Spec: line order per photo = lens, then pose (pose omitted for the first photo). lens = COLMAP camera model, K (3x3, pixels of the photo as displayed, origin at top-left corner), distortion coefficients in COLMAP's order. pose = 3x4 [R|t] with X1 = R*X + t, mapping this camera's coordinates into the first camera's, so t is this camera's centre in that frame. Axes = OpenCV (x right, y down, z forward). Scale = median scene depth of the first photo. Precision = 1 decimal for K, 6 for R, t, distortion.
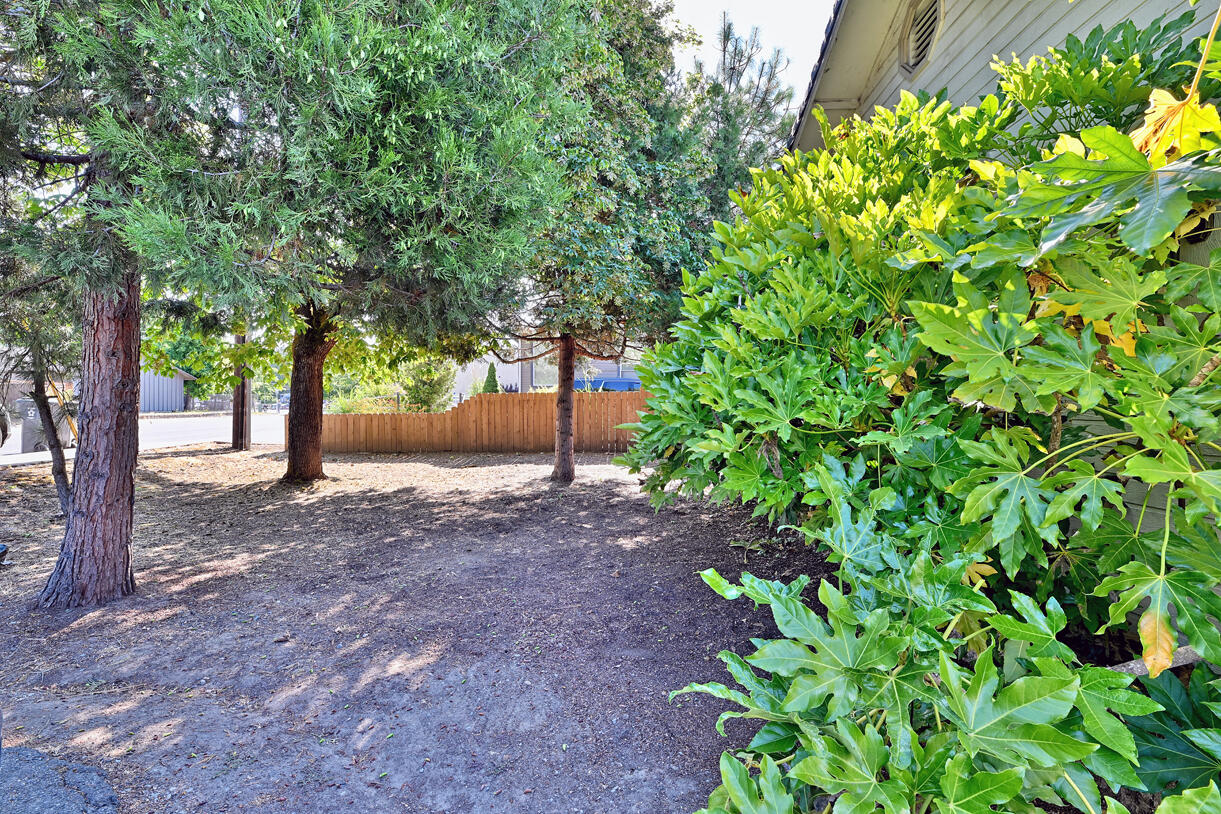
lens RADIAL K [[597.3, 0, 610.0], [0, 597.3, 405.1], [0, 0, 1]] dist [0.000793, -0.000167]
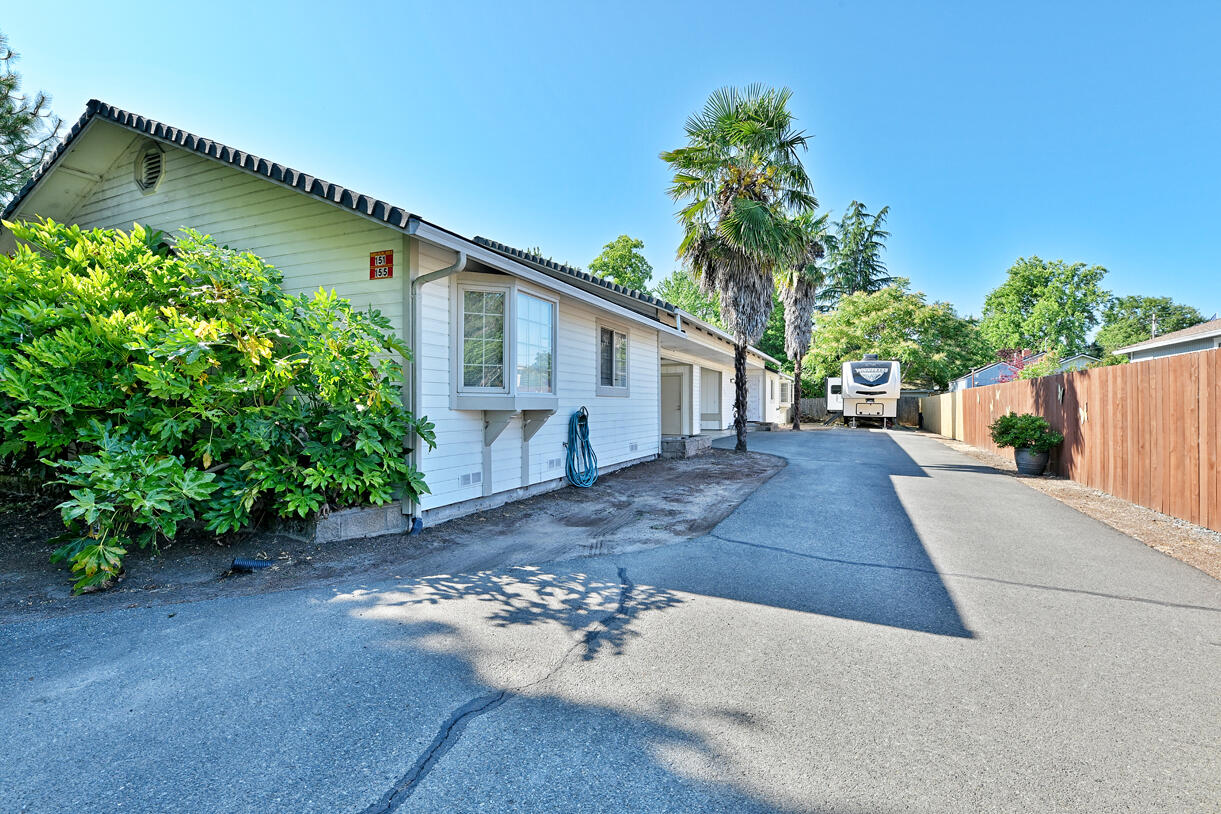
lens RADIAL K [[543.8, 0, 605.4], [0, 543.8, 400.2], [0, 0, 1]] dist [-0.016118, -0.000528]
pose [[0.397127, 0.002508, 0.917760, -0.775795], [0.004356, 0.999980, -0.004617, 0.027323], [-0.917753, 0.005832, 0.397108, -1.700265]]
